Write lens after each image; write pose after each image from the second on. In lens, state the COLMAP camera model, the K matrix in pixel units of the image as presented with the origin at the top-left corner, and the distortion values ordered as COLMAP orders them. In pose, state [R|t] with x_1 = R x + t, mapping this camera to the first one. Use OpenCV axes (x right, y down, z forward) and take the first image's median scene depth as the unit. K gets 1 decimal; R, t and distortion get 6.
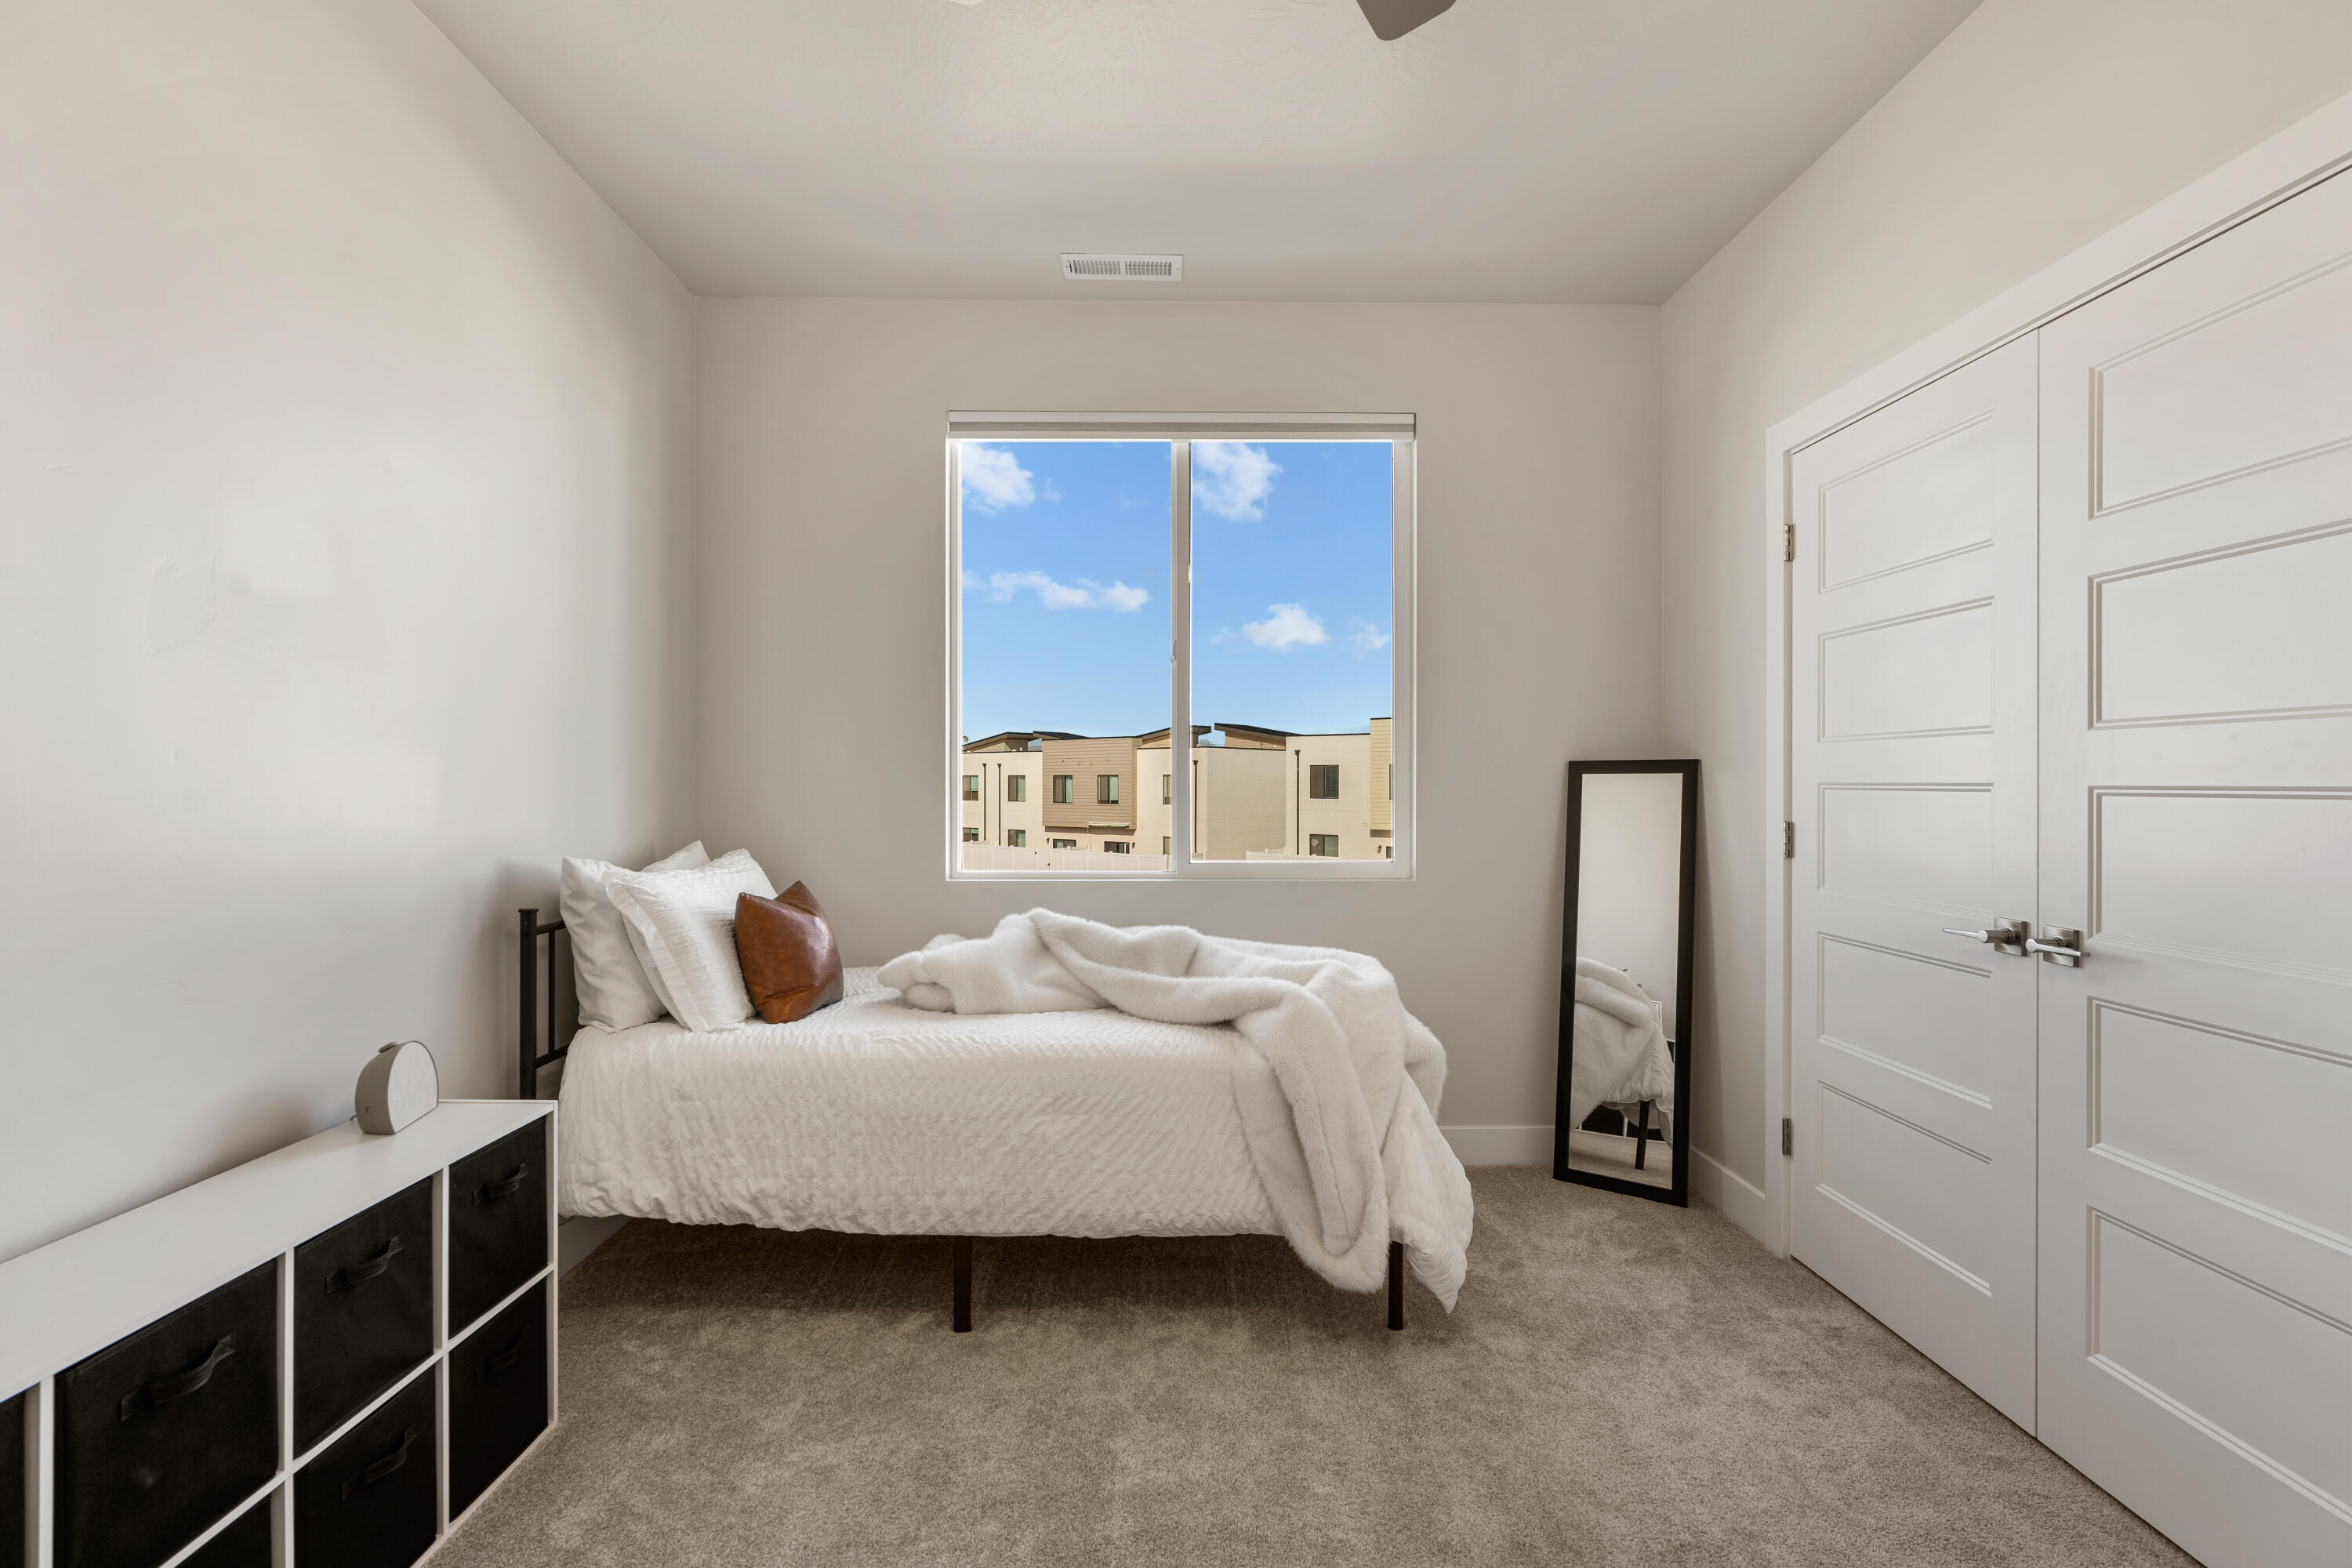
lens RADIAL K [[1063.0, 0, 1176.0], [0, 1063.0, 784.0], [0, 0, 1]] dist [-0.007895, 0.000627]
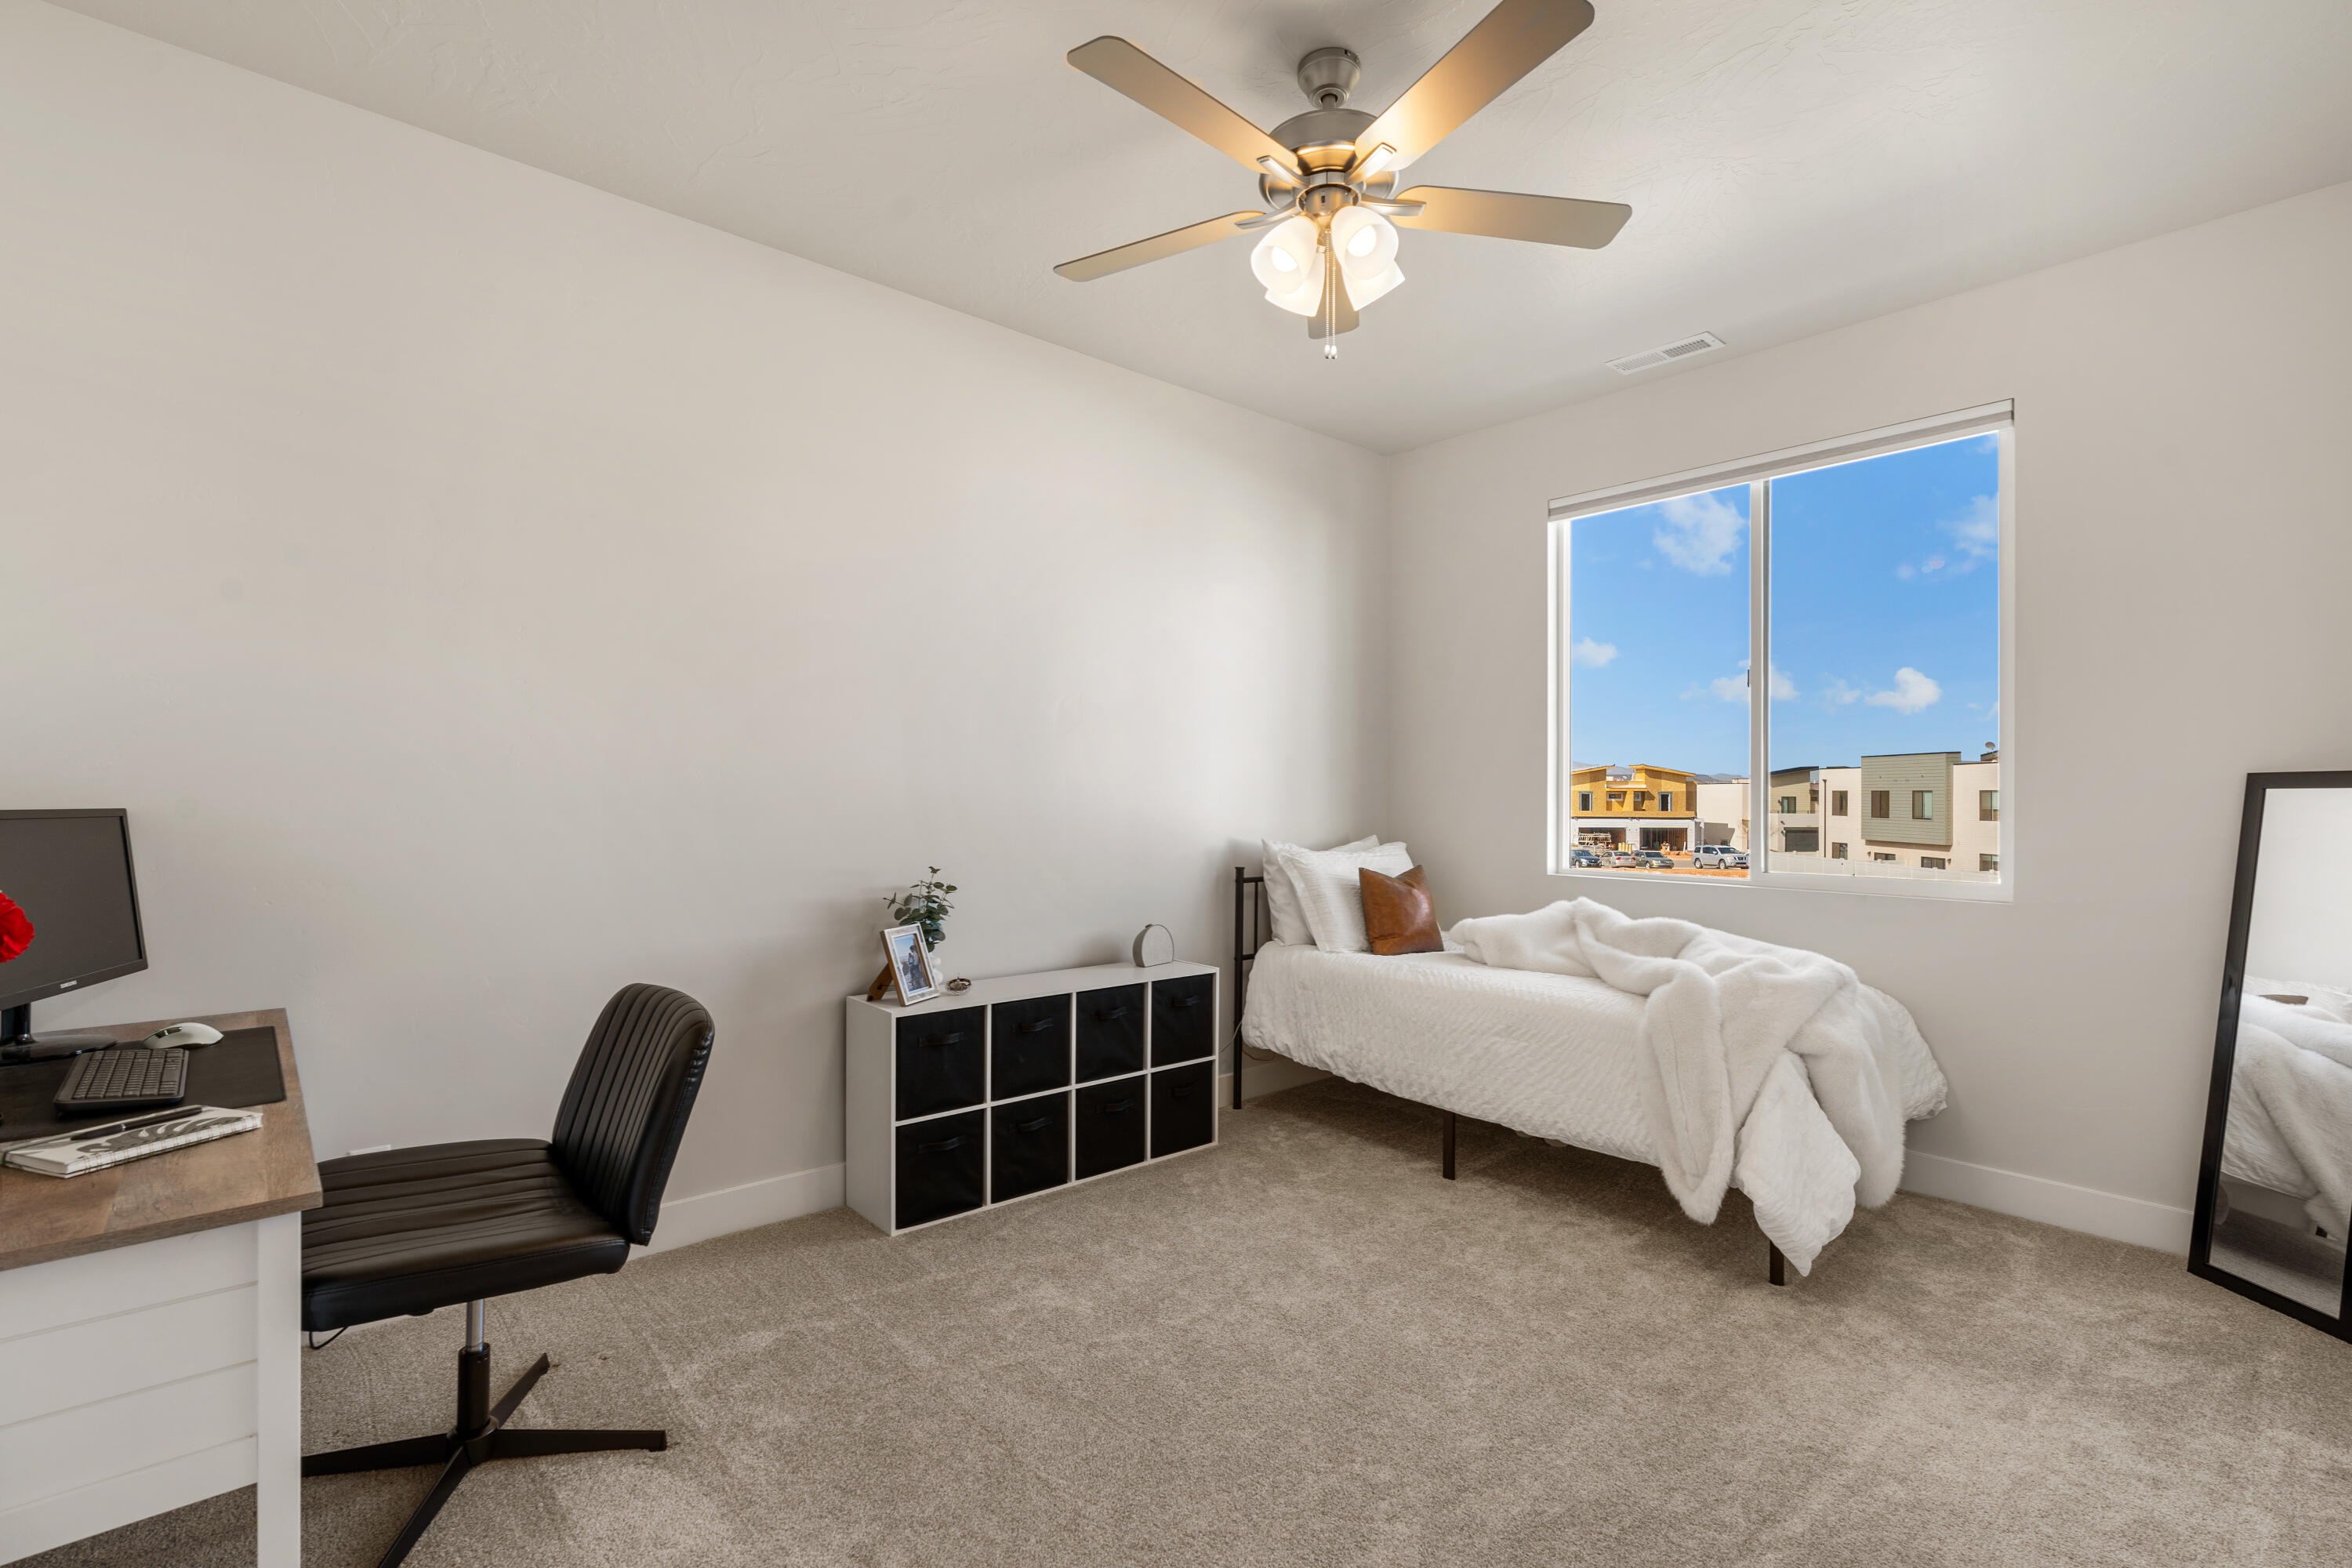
lens RADIAL K [[1075.8, 0, 1172.0], [0, 1075.8, 788.4], [0, 0, 1]] dist [0.001204, 0.000532]
pose [[0.646901, -0.000828, -0.762574, 0.662831], [-0.006290, 0.999960, -0.006422, 0.000872], [0.762548, 0.008951, 0.646870, -0.228043]]
